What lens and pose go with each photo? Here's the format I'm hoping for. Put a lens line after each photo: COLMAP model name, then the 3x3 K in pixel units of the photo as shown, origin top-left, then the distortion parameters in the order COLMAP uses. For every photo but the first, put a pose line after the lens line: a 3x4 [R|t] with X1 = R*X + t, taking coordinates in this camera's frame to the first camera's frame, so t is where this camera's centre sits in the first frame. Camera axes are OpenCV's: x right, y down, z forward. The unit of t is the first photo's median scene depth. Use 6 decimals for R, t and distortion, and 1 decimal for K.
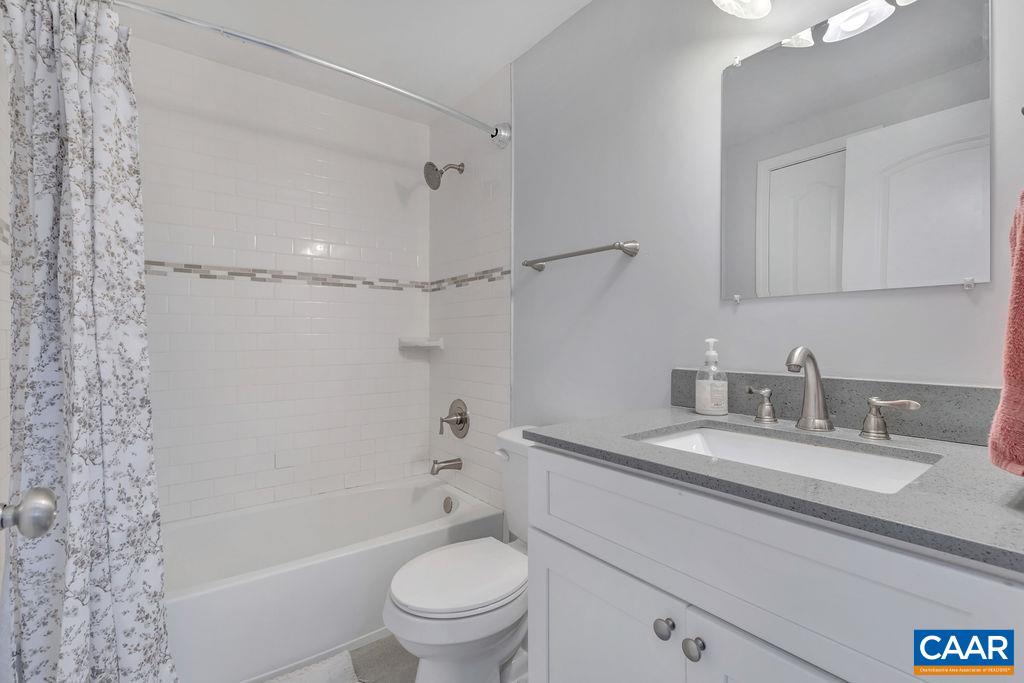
lens RADIAL K [[467.4, 0, 512.3], [0, 467.4, 342.2], [0, 0, 1]] dist [-0.001849, -0.000069]
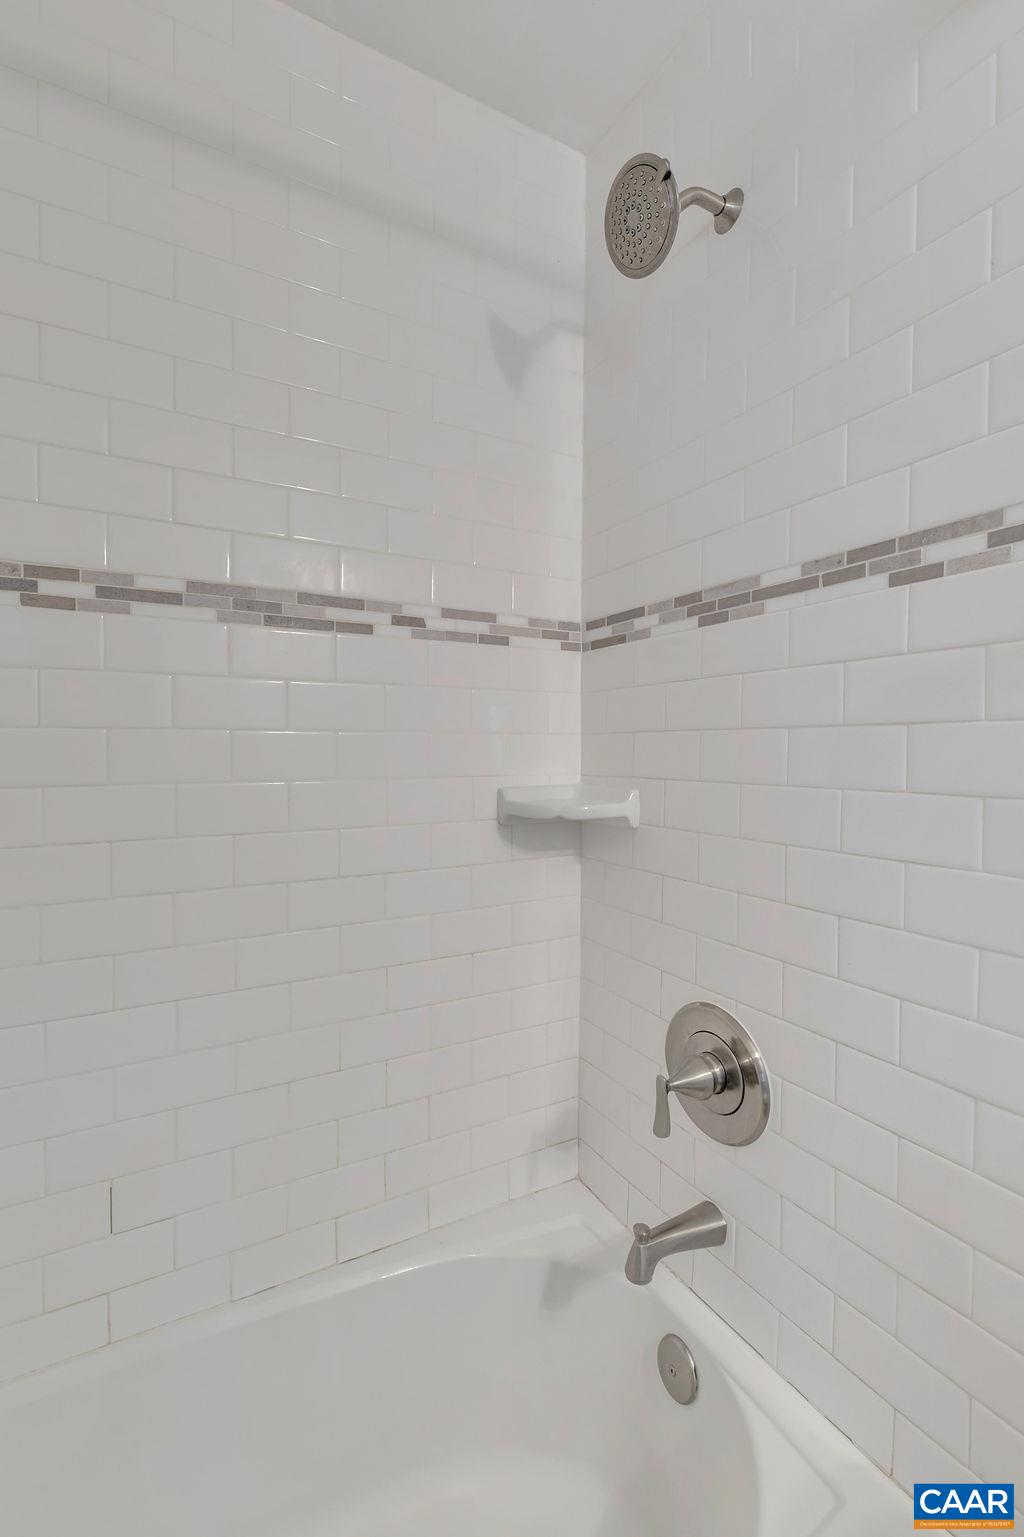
lens RADIAL K [[701.6, 0, 511.0], [0, 701.6, 762.7], [0, 0, 1]] dist [-0.001849, -0.000069]
pose [[0.993070, 0.002450, -0.117497, -0.184543], [-0.001376, 0.999957, 0.009220, -0.034457], [0.117515, -0.008995, 0.993030, 0.536388]]
